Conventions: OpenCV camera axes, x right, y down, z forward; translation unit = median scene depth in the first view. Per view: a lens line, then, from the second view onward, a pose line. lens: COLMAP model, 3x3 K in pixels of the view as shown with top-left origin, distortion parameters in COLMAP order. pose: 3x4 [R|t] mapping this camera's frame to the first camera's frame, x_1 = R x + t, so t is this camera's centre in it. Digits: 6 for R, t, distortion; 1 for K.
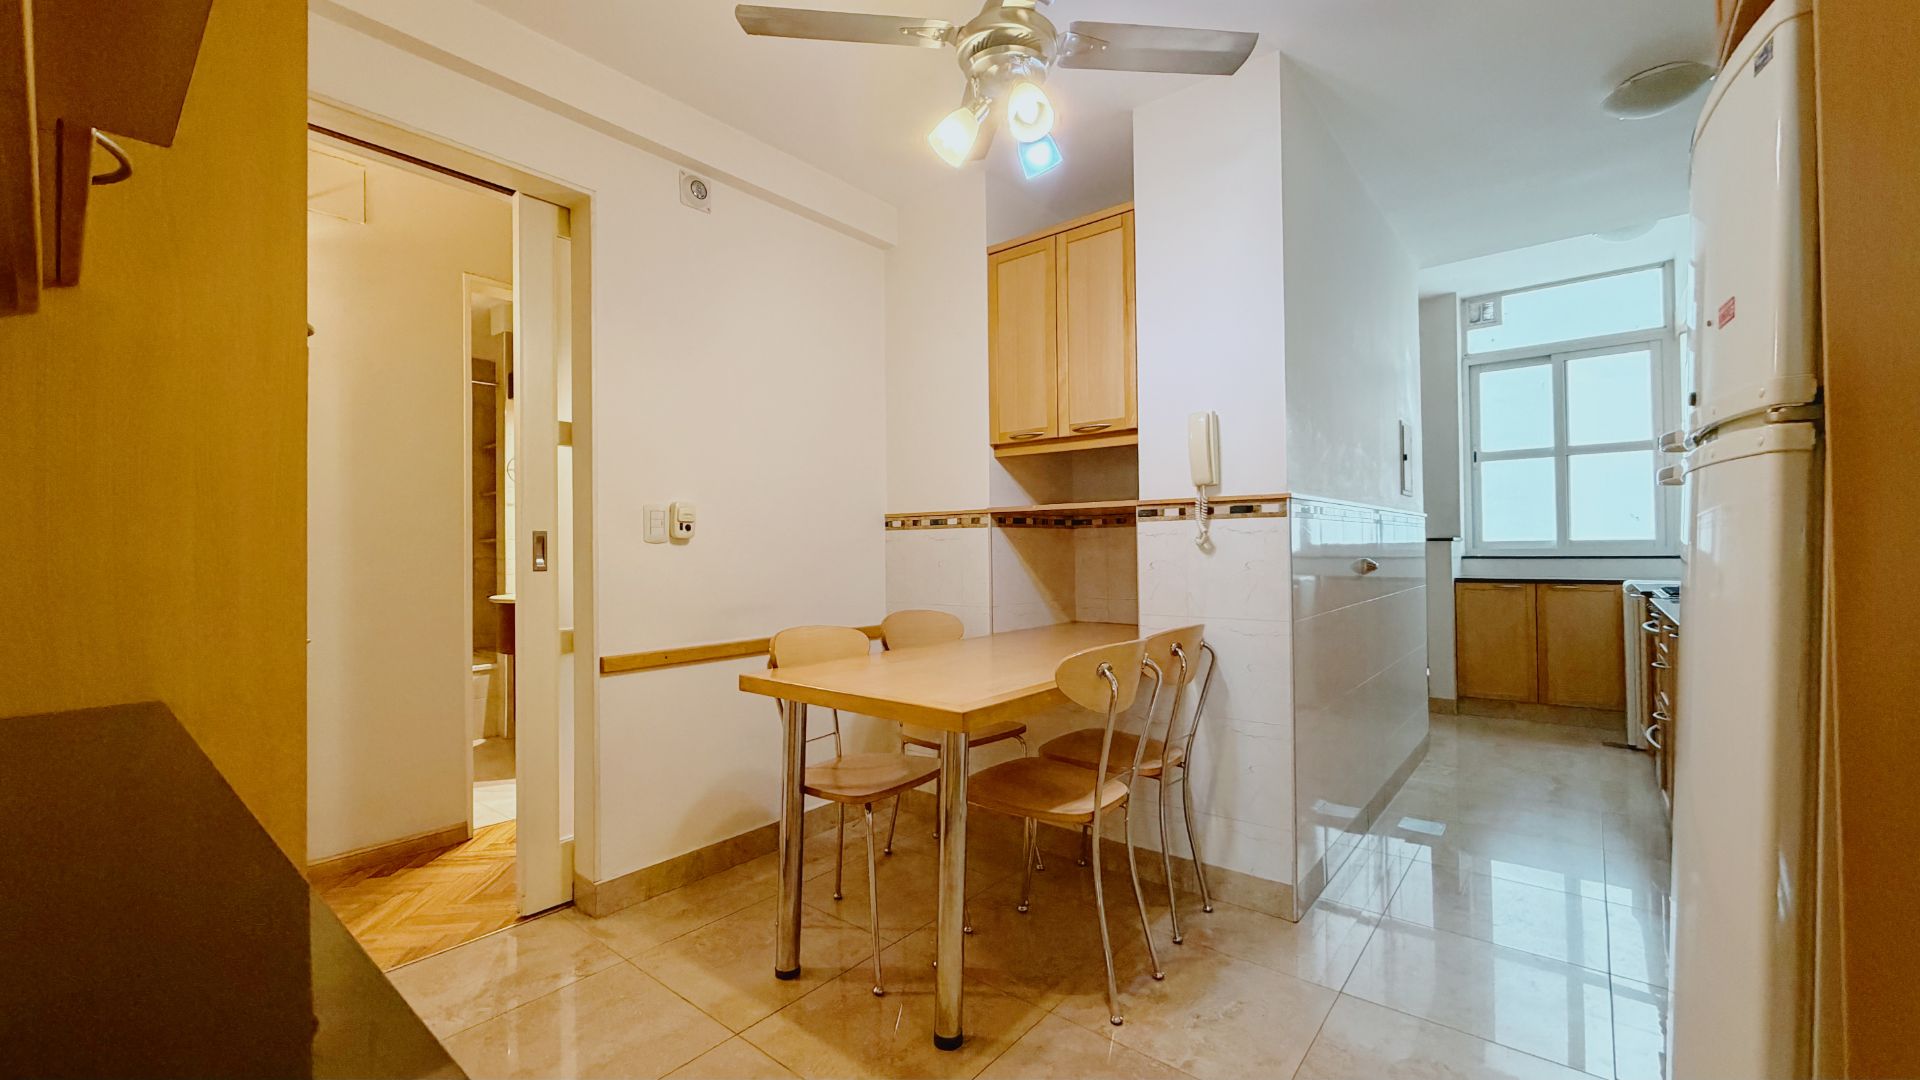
lens RADIAL K [[746.9, 0, 958.8], [0, 746.9, 535.4], [0, 0, 1]] dist [-0.000287, -0.000049]
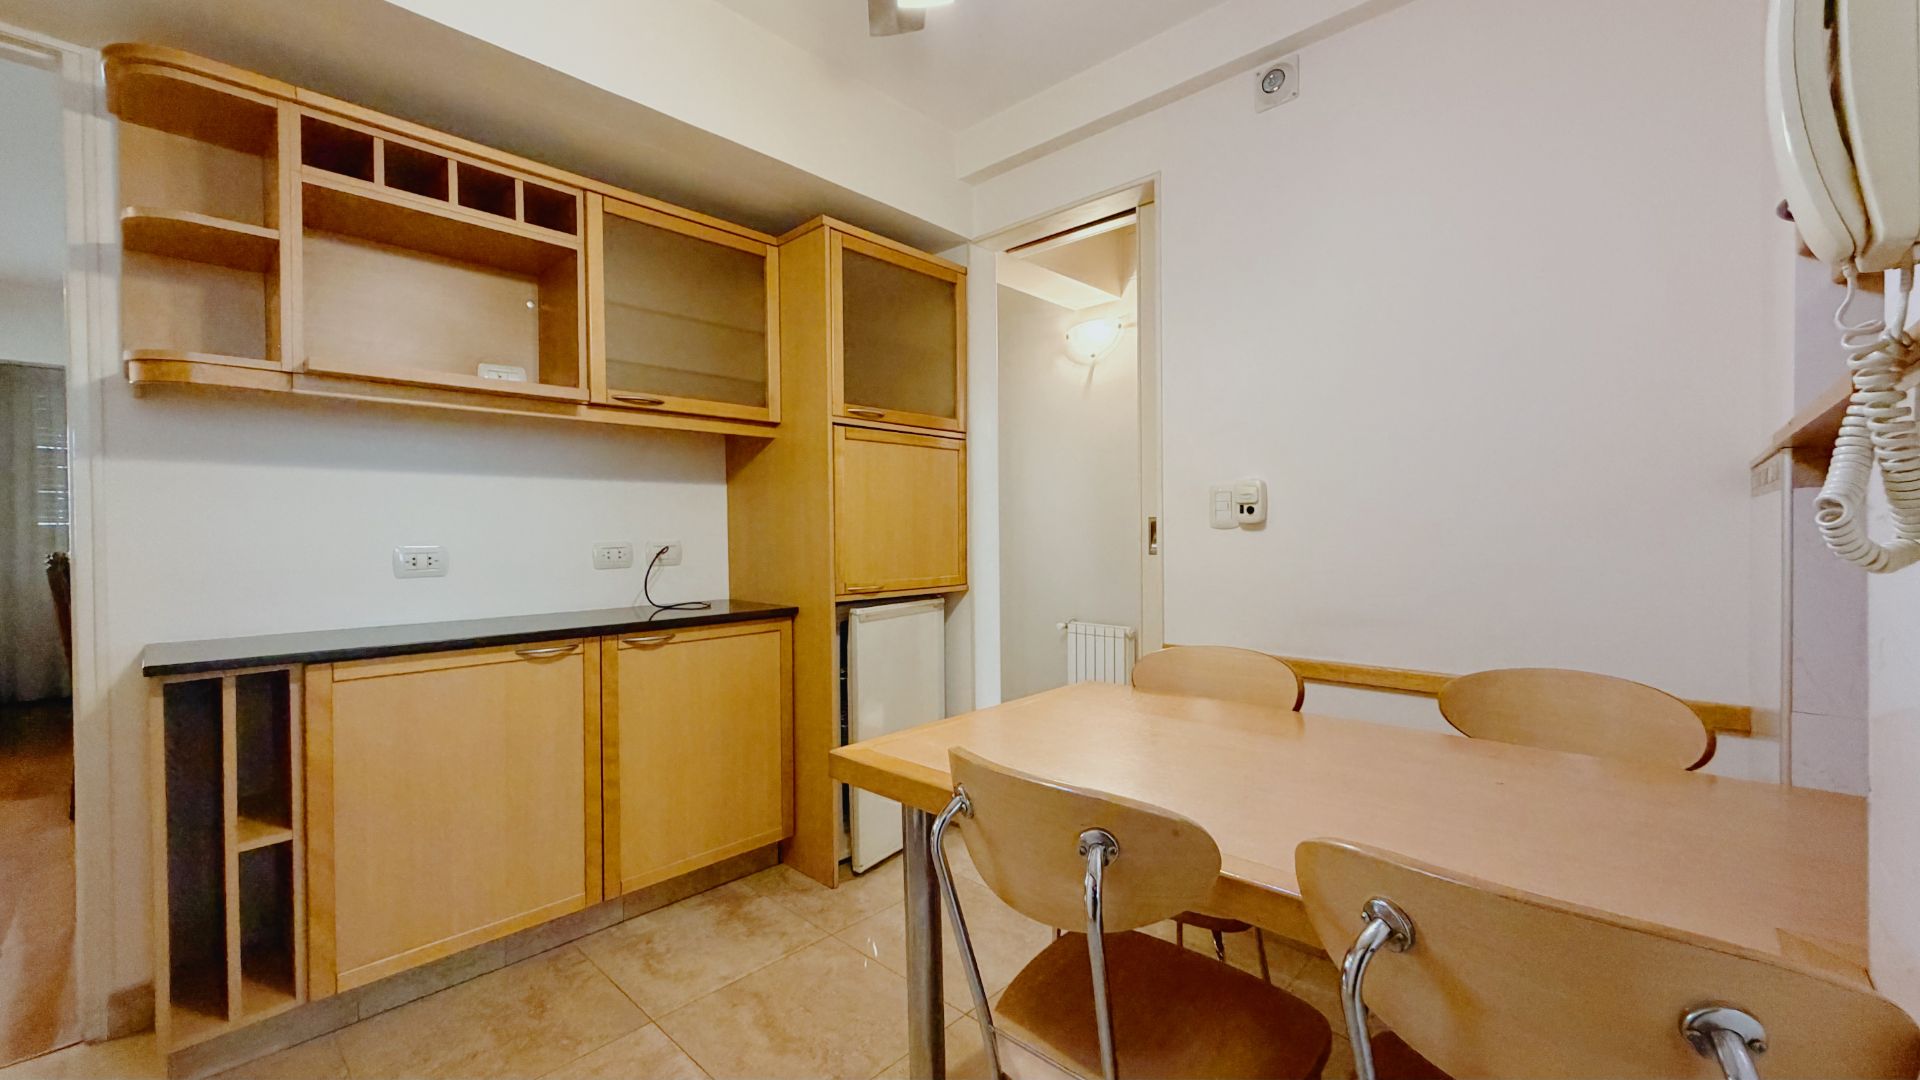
lens RADIAL K [[746.9, 0, 958.8], [0, 746.9, 535.4], [0, 0, 1]] dist [-0.000287, -0.000049]
pose [[-0.079777, 0.025141, -0.996496, 0.490482], [0.021611, 0.999491, 0.023487, -0.009025], [0.996578, -0.019662, -0.080279, 0.746998]]
